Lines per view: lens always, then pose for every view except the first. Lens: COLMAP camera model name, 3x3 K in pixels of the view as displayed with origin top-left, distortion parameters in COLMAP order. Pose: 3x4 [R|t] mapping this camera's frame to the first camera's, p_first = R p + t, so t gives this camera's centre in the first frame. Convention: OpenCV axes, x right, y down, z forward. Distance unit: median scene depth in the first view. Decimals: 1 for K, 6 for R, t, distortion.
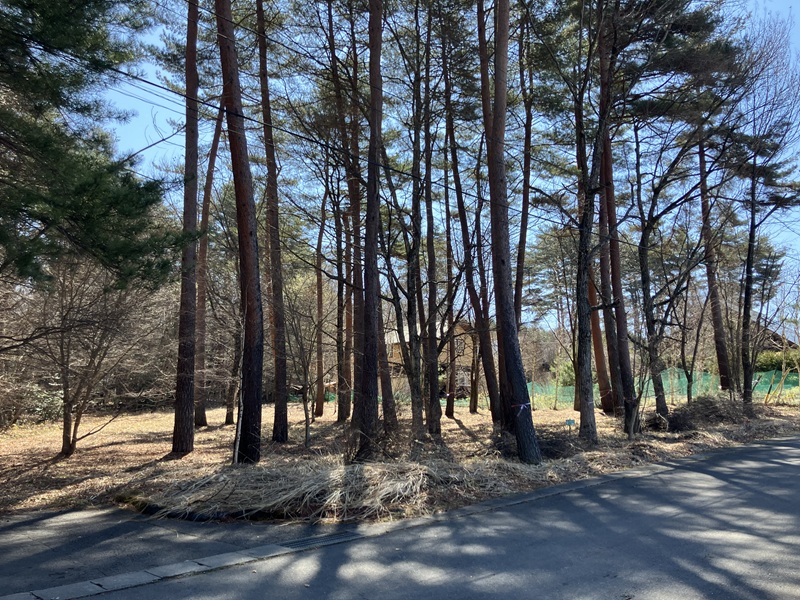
lens RADIAL K [[655.9, 0, 400.0], [0, 655.9, 300.0], [0, 0, 1]] dist [-0.000231, -0.003520]
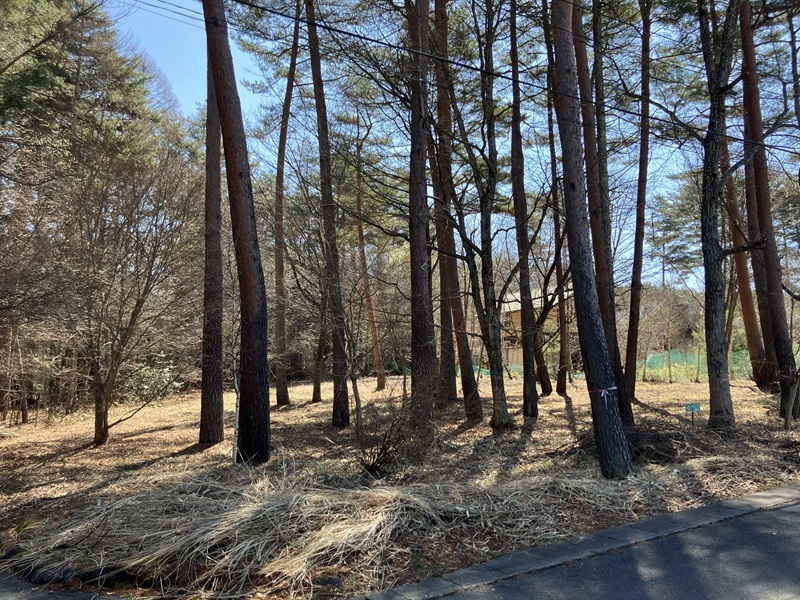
lens RADIAL K [[657.0, 0, 392.0], [0, 657.0, 300.9], [0, 0, 1]] dist [0.005601, -0.004790]
pose [[0.975620, -0.036120, -0.216475, 0.062583], [0.046351, 0.998026, 0.042370, 0.013457], [0.214517, -0.051370, 0.975368, 0.143201]]
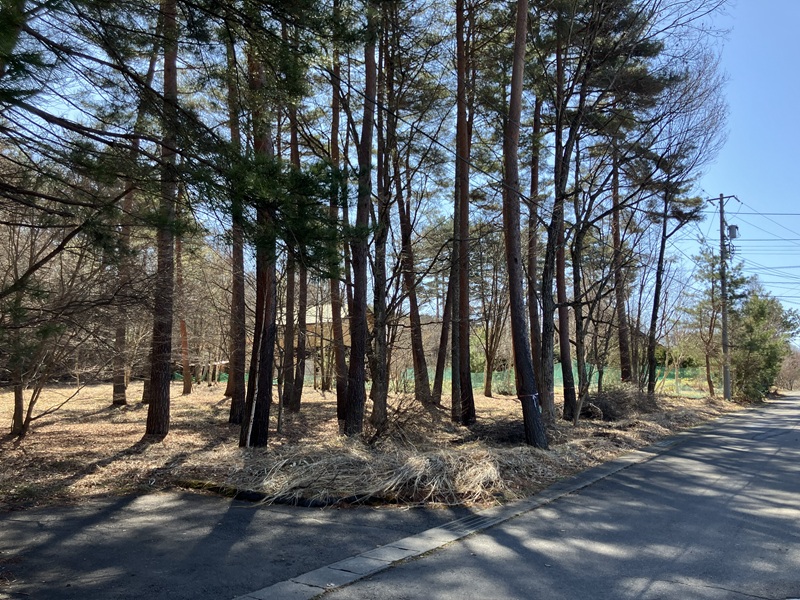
lens RADIAL K [[655.9, 0, 400.0], [0, 655.9, 300.0], [0, 0, 1]] dist [-0.000231, -0.003520]
pose [[0.976102, 0.052977, 0.210757, -0.130668], [-0.058847, 0.998032, 0.021671, -0.002935], [-0.209194, -0.033556, 0.977298, 0.000001]]
